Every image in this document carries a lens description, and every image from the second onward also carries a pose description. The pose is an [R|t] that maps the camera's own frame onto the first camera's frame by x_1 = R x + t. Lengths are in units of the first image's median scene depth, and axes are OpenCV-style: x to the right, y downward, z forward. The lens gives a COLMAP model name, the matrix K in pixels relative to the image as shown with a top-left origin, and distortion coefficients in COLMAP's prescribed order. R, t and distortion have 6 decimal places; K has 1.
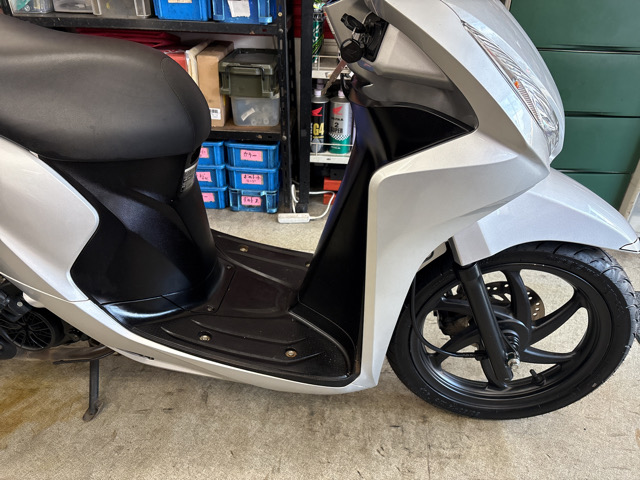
lens RADIAL K [[486.4, 0, 319.7], [0, 486.4, 242.3], [0, 0, 1]] dist [0.018154, -0.012810]
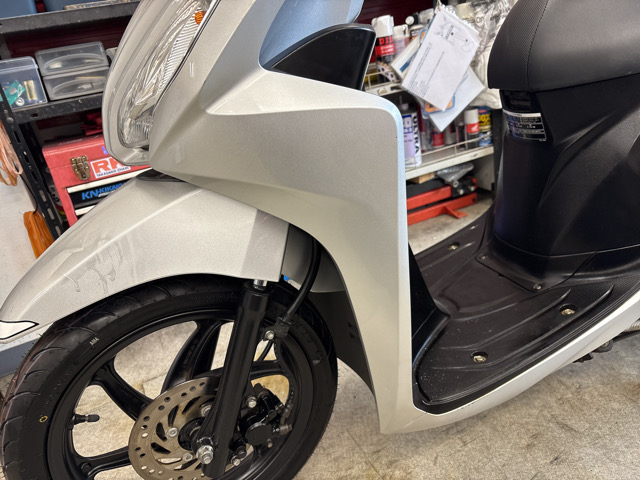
lens RADIAL K [[489.9, 0, 321.9], [0, 489.9, 241.6], [0, 0, 1]] dist [0.007520, -0.001153]
pose [[0.862621, -0.342466, 0.372293, -0.806569], [0.402626, 0.910373, -0.095468, -0.044330], [-0.306231, 0.232247, 0.923192, 0.322410]]
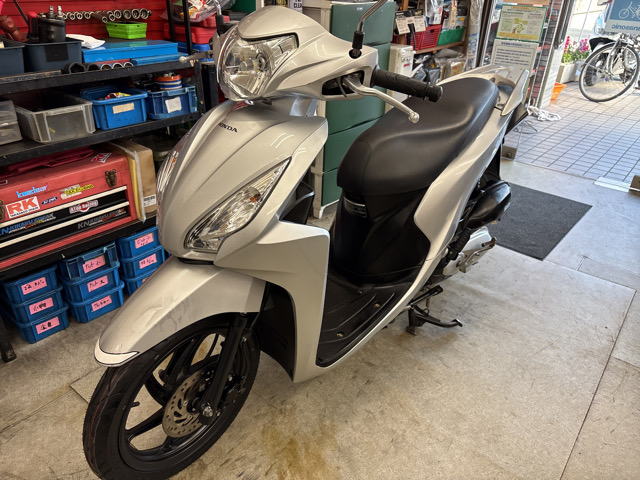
lens RADIAL K [[483.4, 0, 320.6], [0, 483.4, 241.3], [0, 0, 1]] dist [0.041784, -0.047075]
pose [[0.594790, -0.399024, 0.697858, -1.238112], [0.412244, 0.896673, 0.161344, -0.320047], [-0.690131, 0.191722, 0.697827, 0.018608]]
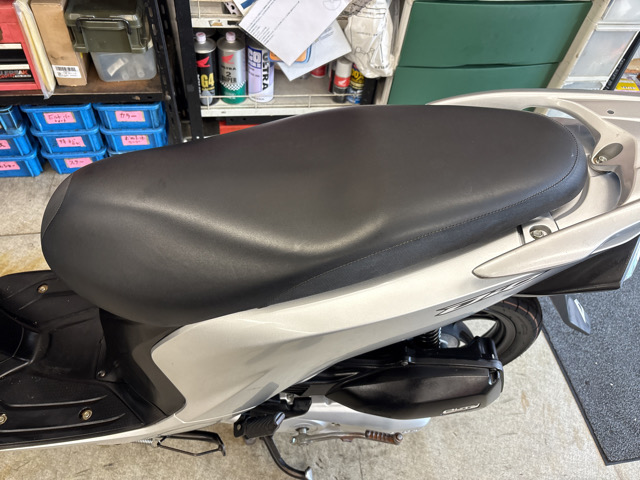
lens RADIAL K [[489.9, 0, 321.9], [0, 489.9, 241.6], [0, 0, 1]] dist [0.007520, -0.001153]
pose [[0.971990, -0.133525, 0.193409, -0.018197], [0.056230, 0.931156, 0.360259, -0.430898], [-0.228198, -0.339292, 0.912582, 0.131861]]
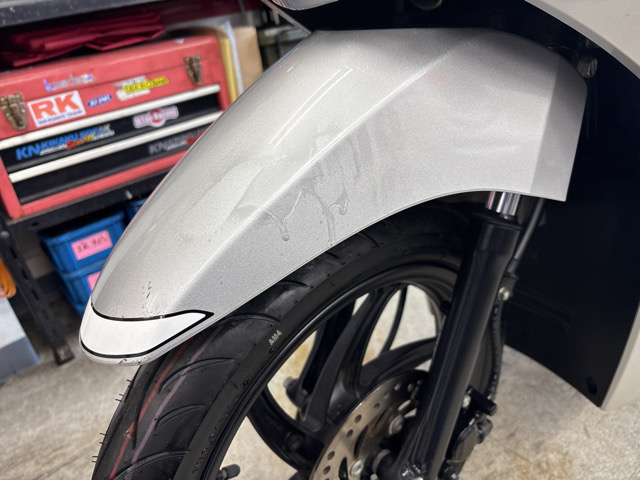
lens RADIAL K [[497.9, 0, 320.0], [0, 497.9, 240.0], [0, 0, 1]] dist [-0.000361, -0.010581]
pose [[0.717076, -0.432078, 0.546910, -0.981163], [0.492295, 0.869442, 0.041420, -0.149051], [-0.493403, 0.239540, 0.836166, 0.653461]]
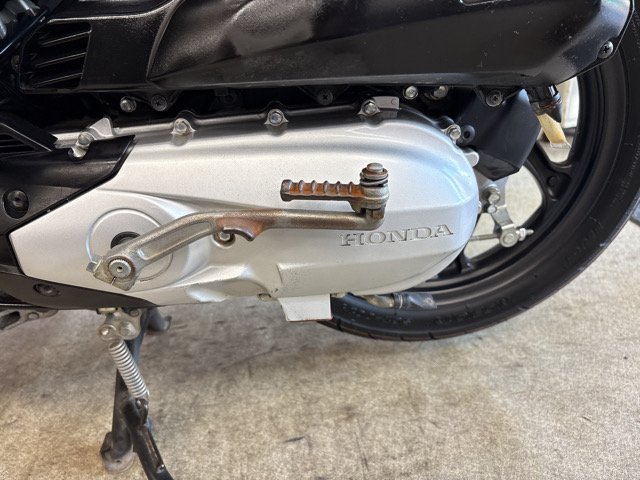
lens RADIAL K [[497.9, 0, 320.0], [0, 497.9, 240.0], [0, 0, 1]] dist [-0.000361, -0.010581]
pose [[0.969554, -0.196931, 0.145543, 0.145477], [0.209273, 0.974987, -0.074866, 0.220066], [-0.127159, 0.103045, 0.986515, 0.469255]]
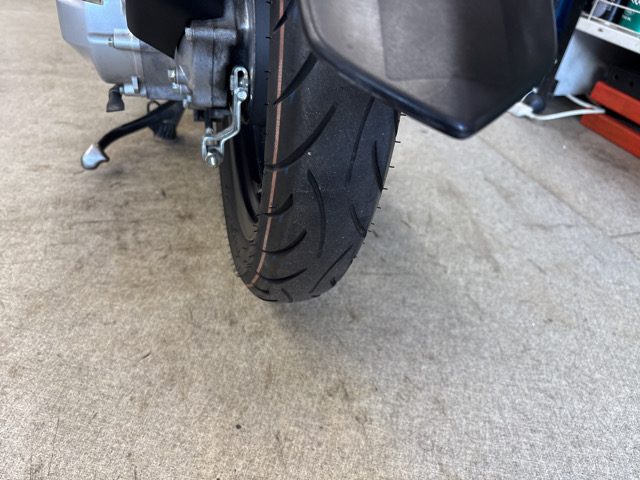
lens RADIAL K [[497.9, 0, 320.0], [0, 497.9, 240.0], [0, 0, 1]] dist [-0.000361, -0.010581]
pose [[0.382335, 0.555420, -0.738464, 0.801496], [-0.575834, 0.768241, 0.279682, 0.099234], [0.722659, 0.318300, 0.613554, 0.741959]]
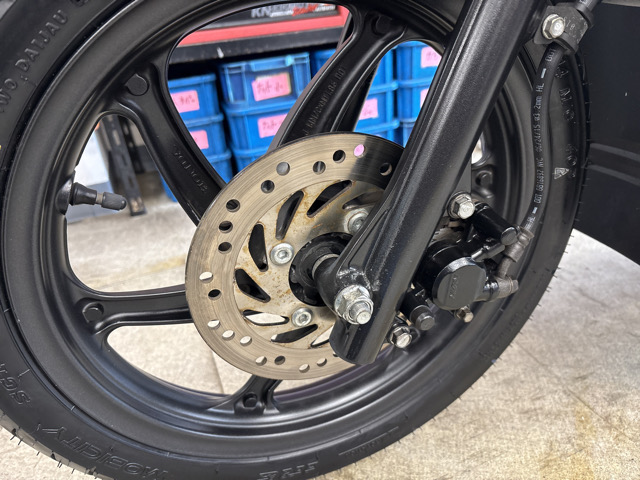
lens RADIAL K [[497.9, 0, 320.0], [0, 497.9, 240.0], [0, 0, 1]] dist [-0.000361, -0.010581]
pose [[0.913752, -0.280268, 0.294121, -0.882989], [0.304906, 0.951518, -0.040556, 0.051353], [-0.268495, 0.126737, 0.954907, 0.734130]]
